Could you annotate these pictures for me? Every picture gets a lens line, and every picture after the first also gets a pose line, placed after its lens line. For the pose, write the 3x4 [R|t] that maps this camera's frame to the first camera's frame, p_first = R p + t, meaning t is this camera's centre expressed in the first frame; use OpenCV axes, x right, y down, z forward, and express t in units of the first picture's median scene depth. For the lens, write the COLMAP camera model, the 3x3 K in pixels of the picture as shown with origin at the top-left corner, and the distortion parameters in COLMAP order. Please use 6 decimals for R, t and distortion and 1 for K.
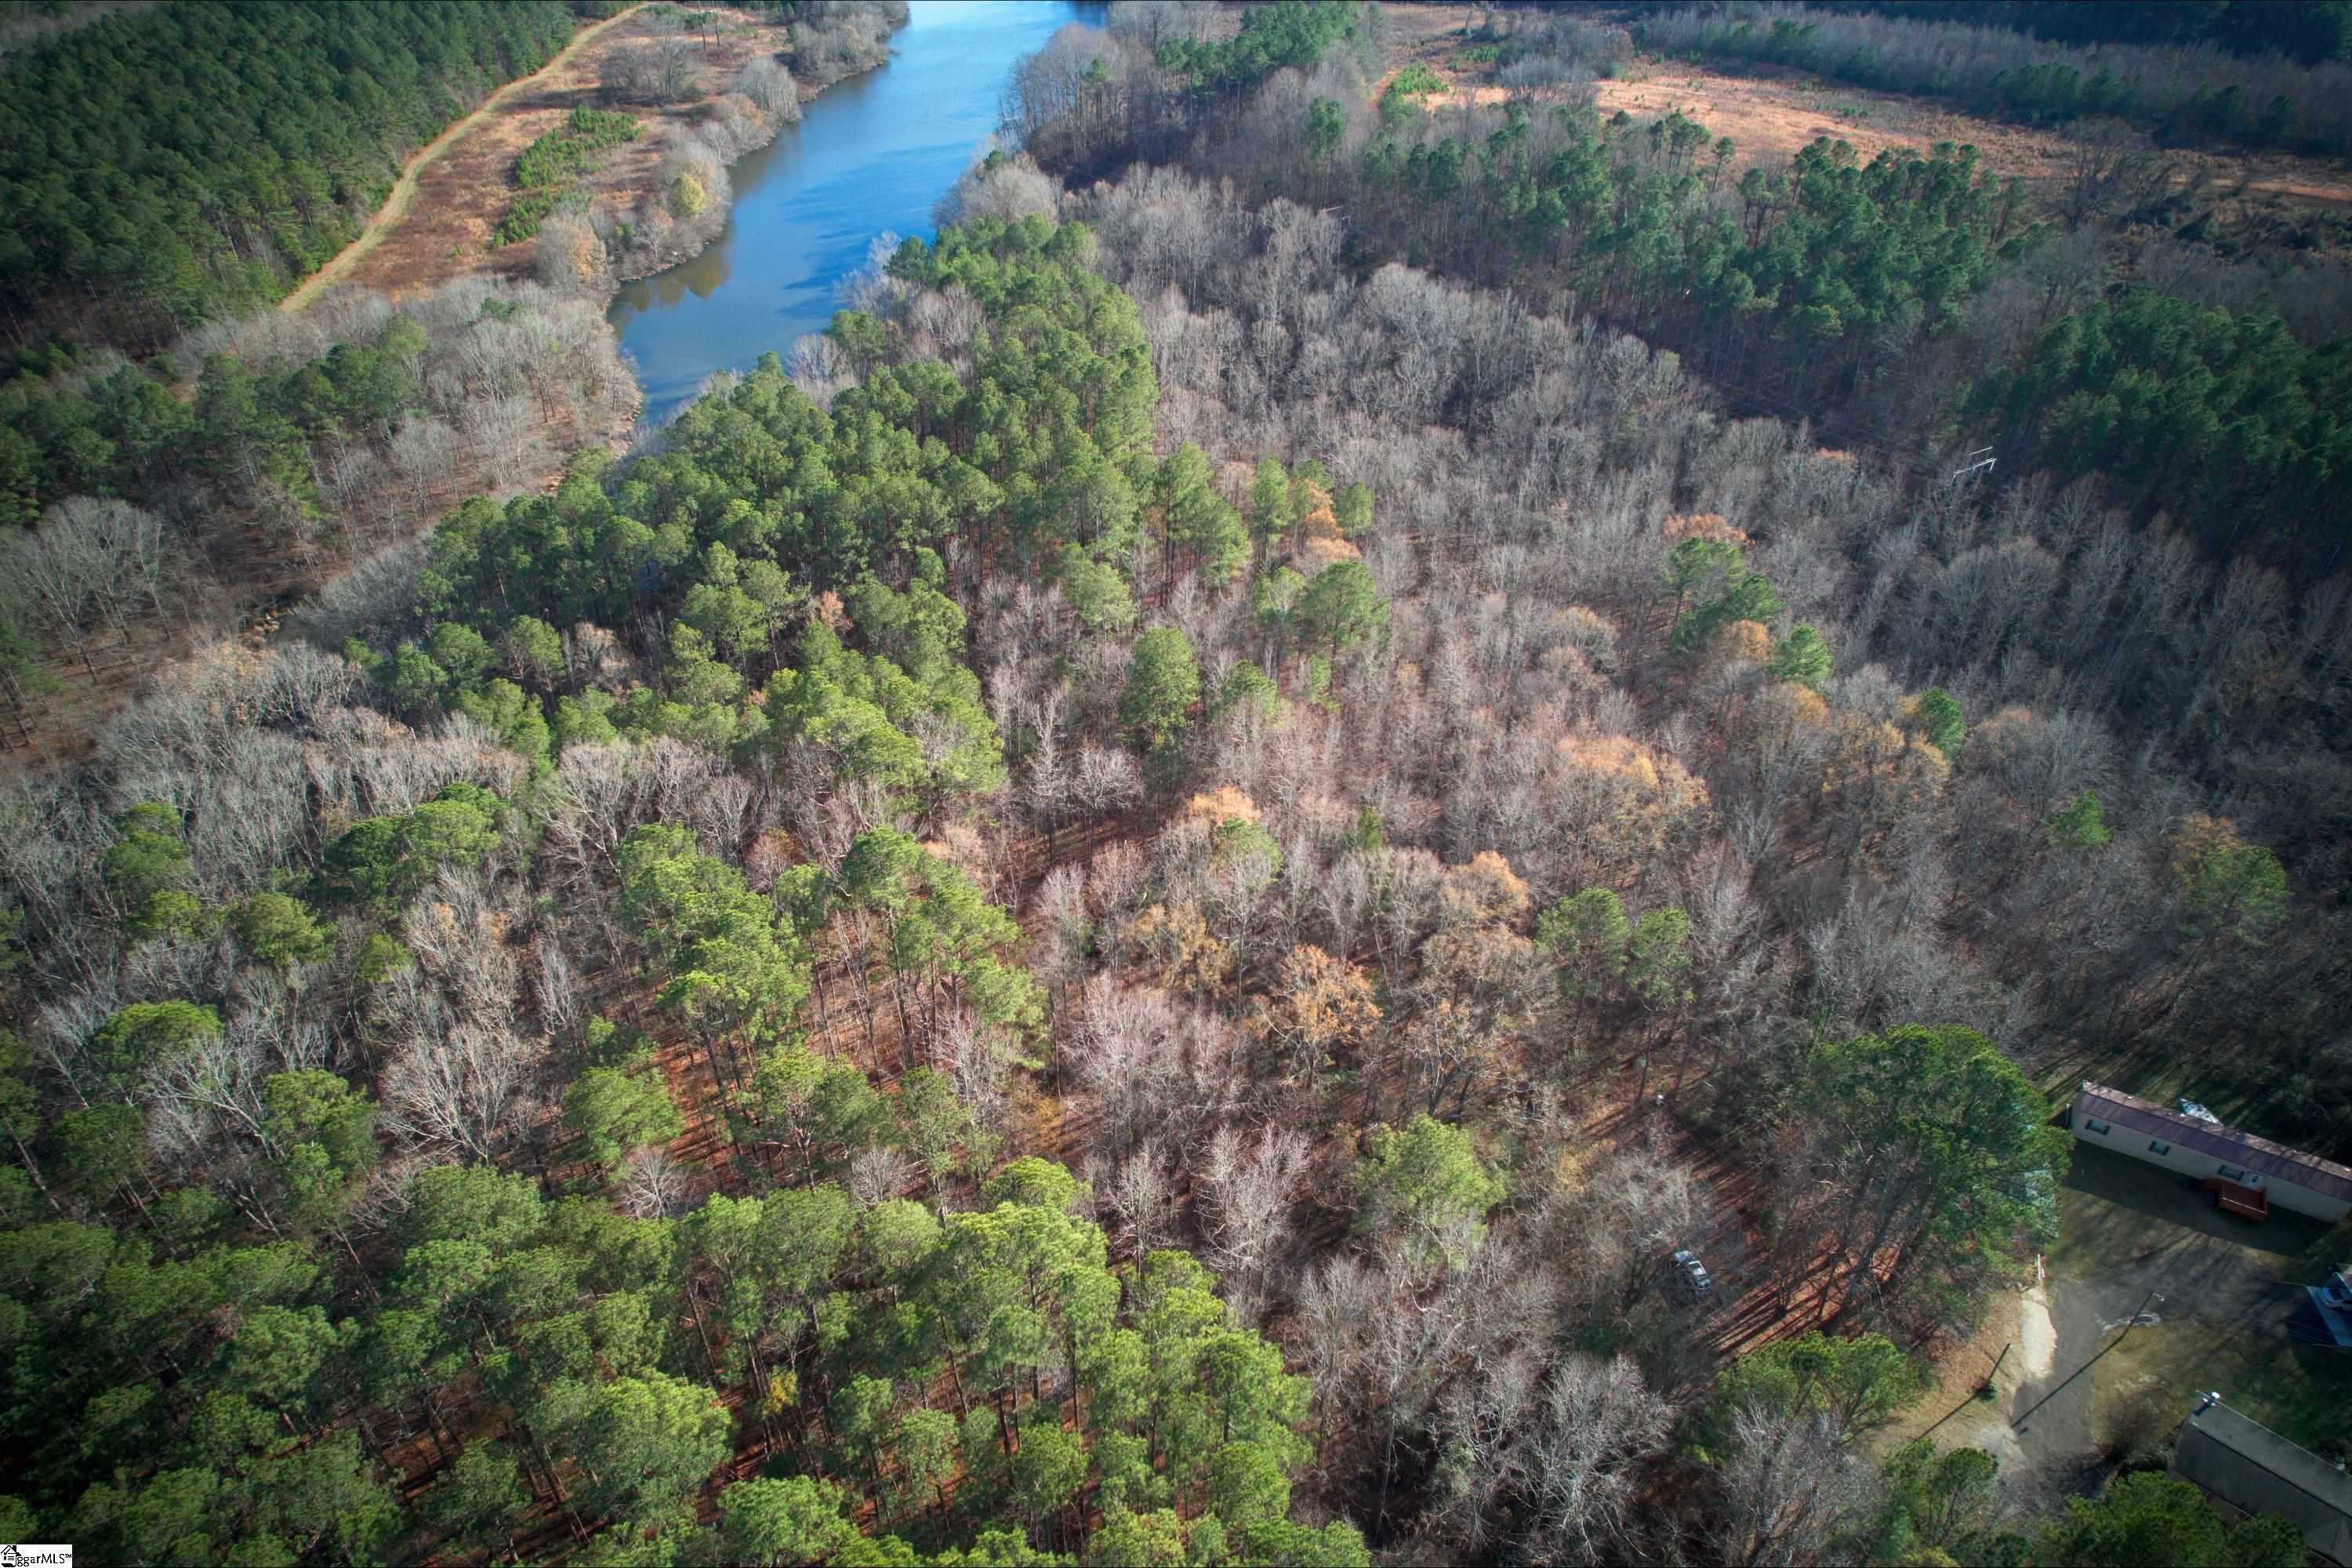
lens RADIAL K [[1521.0, 0, 1173.3], [0, 1521.0, 779.9], [0, 0, 1]] dist [-0.100316, 0.097502]
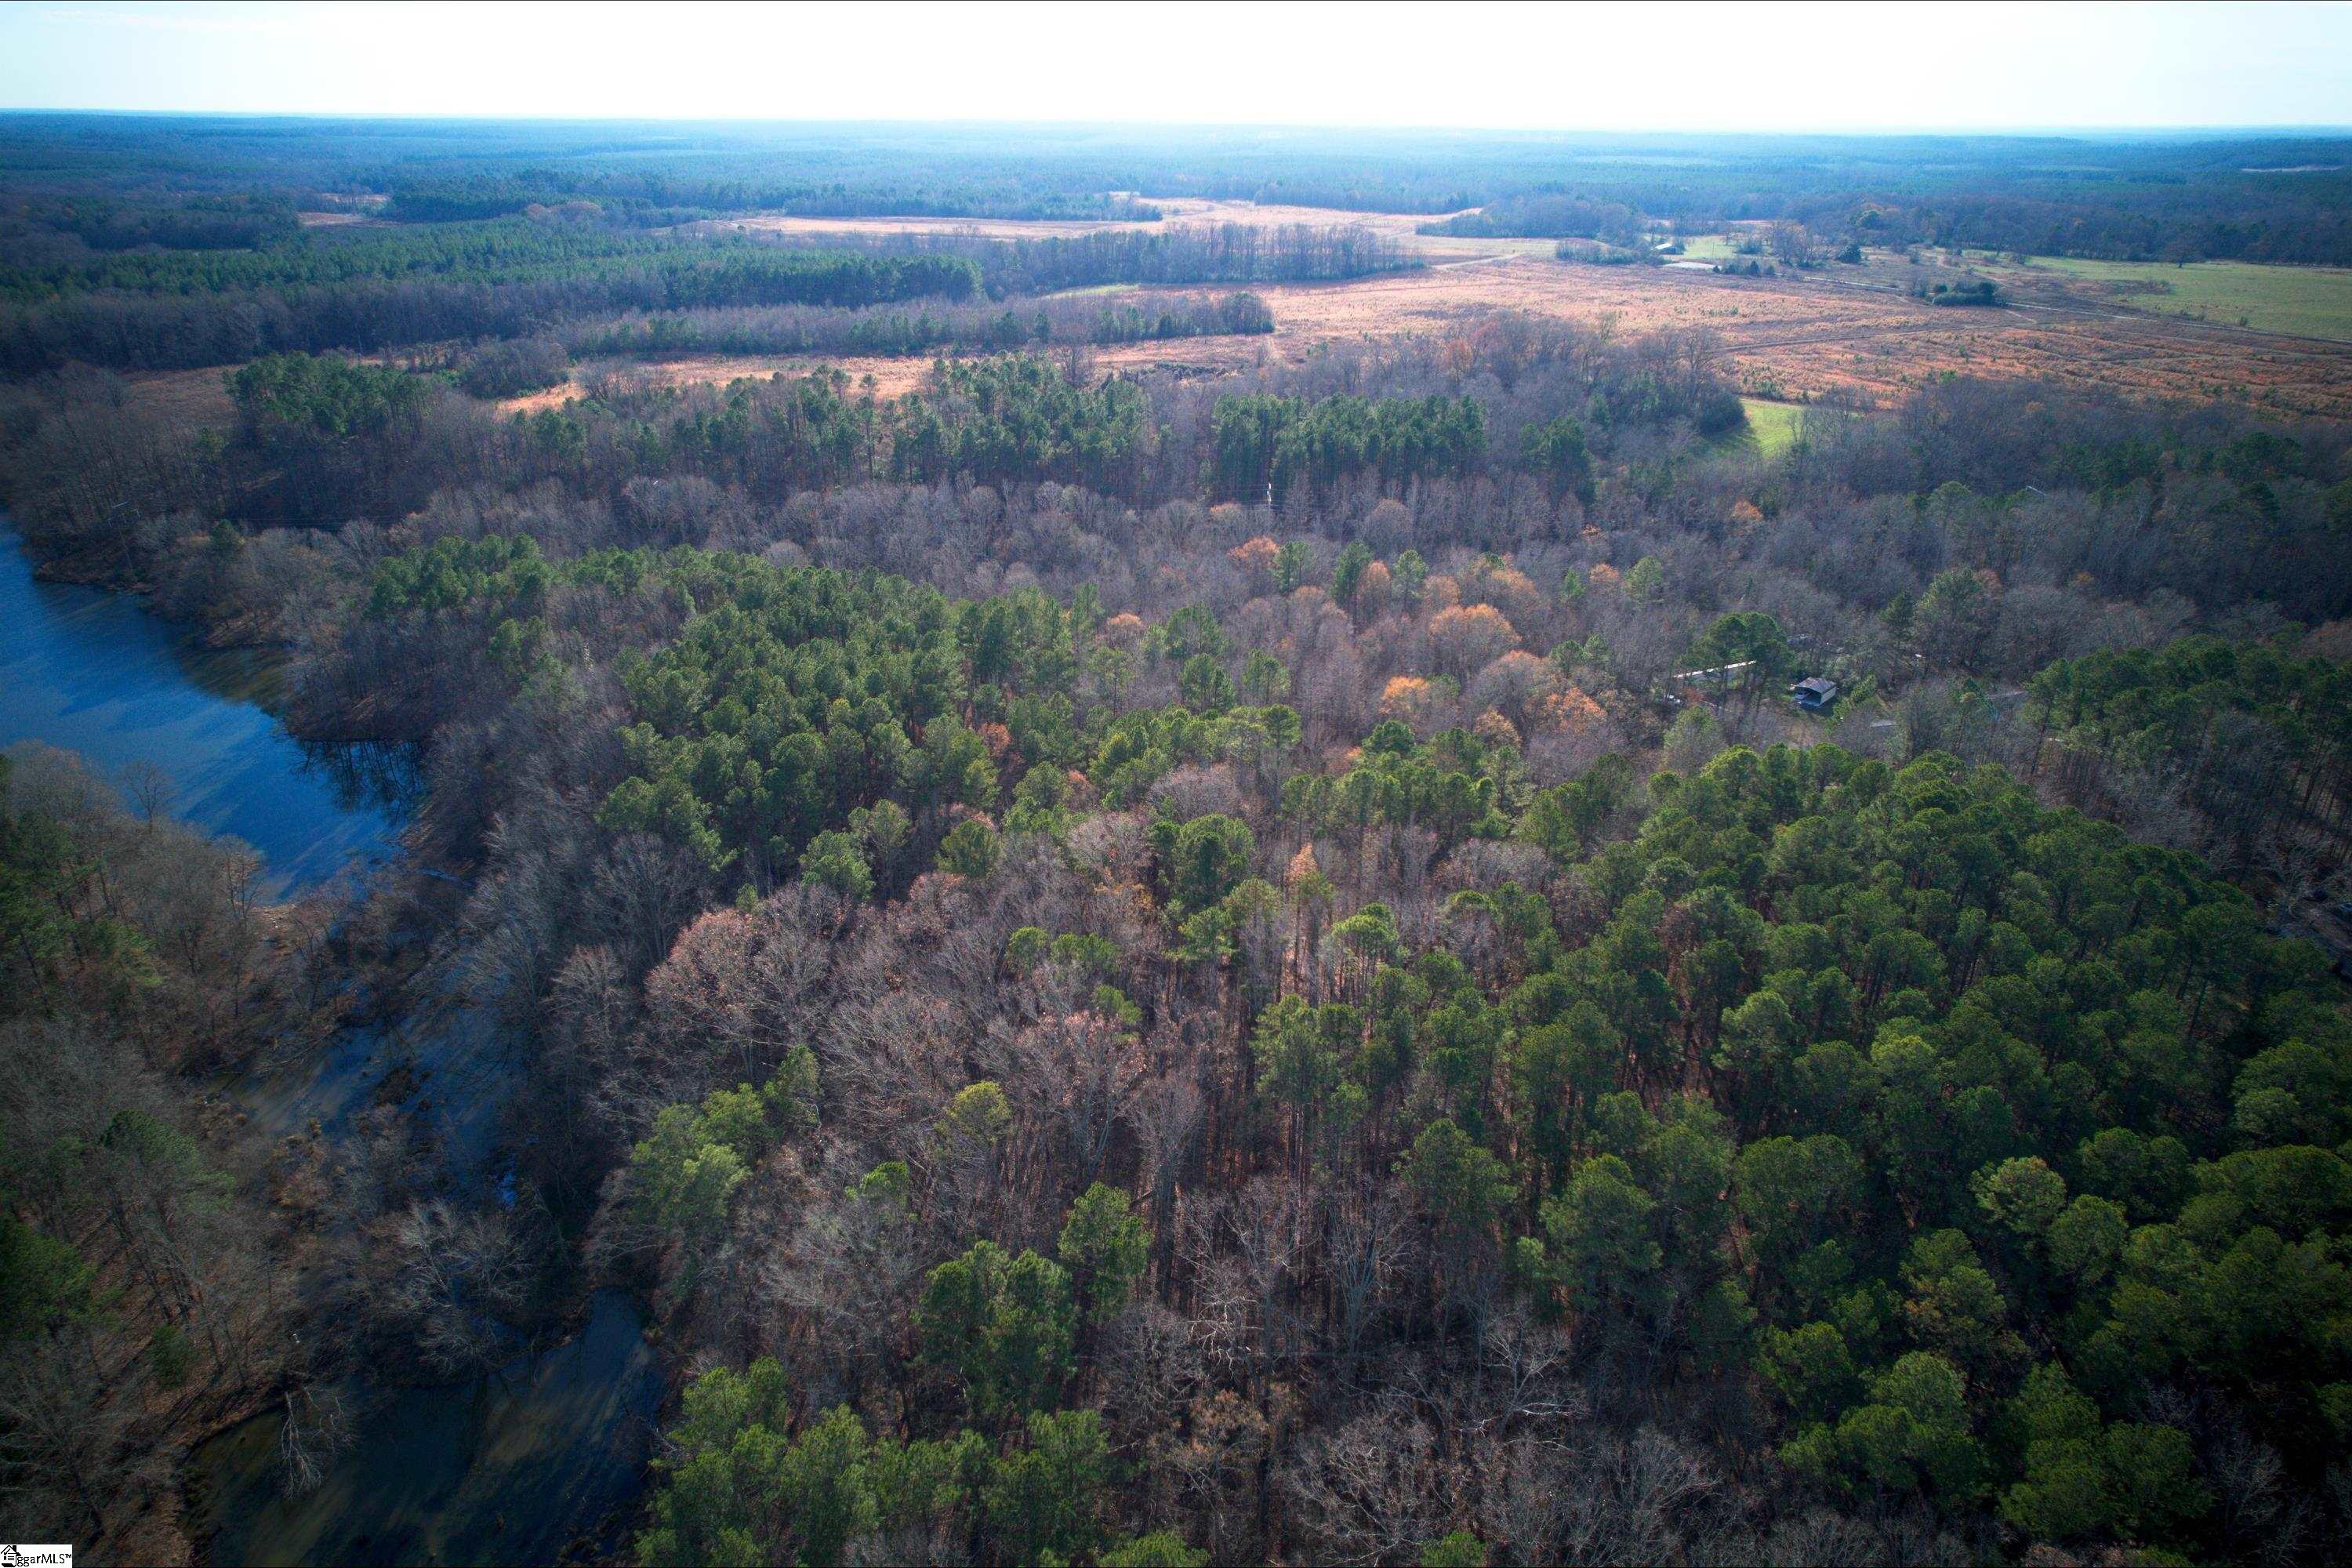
lens RADIAL K [[1513.6, 0, 1170.4], [0, 1513.6, 786.1], [0, 0, 1]] dist [-0.085124, 0.073252]
pose [[0.577299, -0.341824, 0.741540, -0.698971], [0.476658, 0.878437, 0.033844, -0.030826], [-0.662965, 0.333923, 0.670054, 0.058253]]
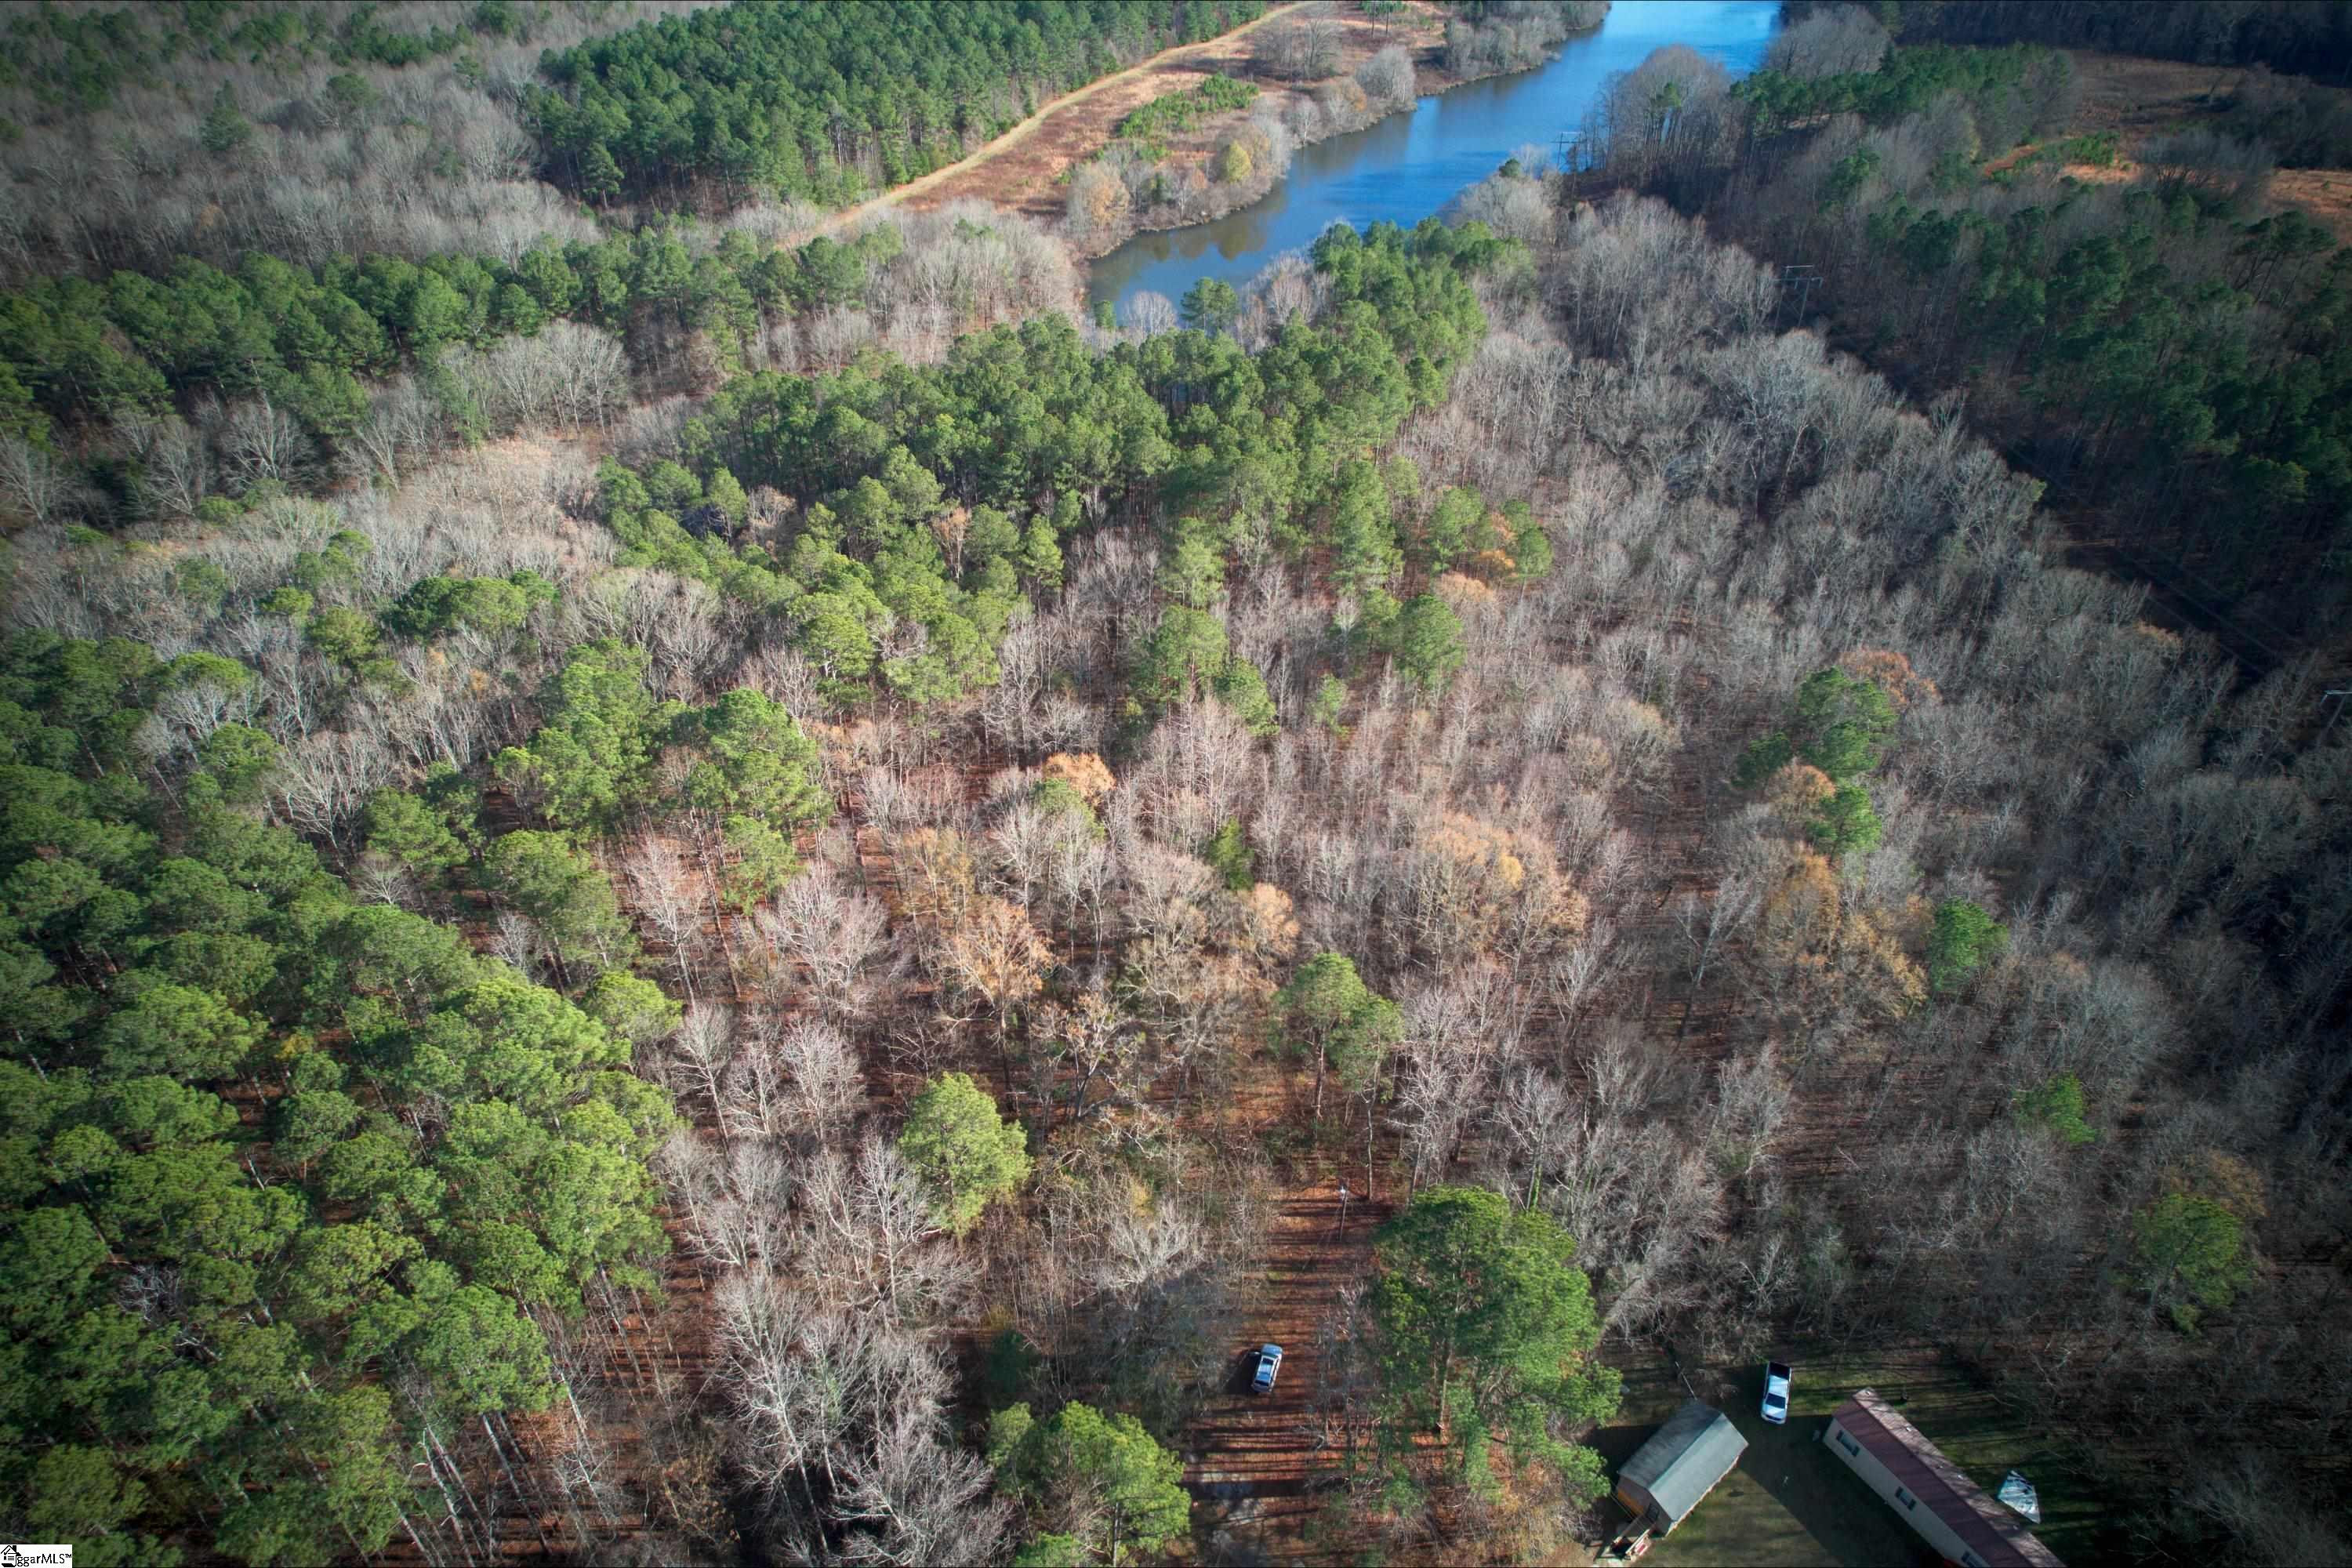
lens RADIAL K [[1521.0, 0, 1173.3], [0, 1521.0, 779.9], [0, 0, 1]] dist [-0.100316, 0.097502]
pose [[0.874054, 0.284718, -0.393656, 0.254299], [-0.285886, 0.956562, 0.057081, -0.027533], [0.392808, 0.062649, 0.917484, 0.042617]]
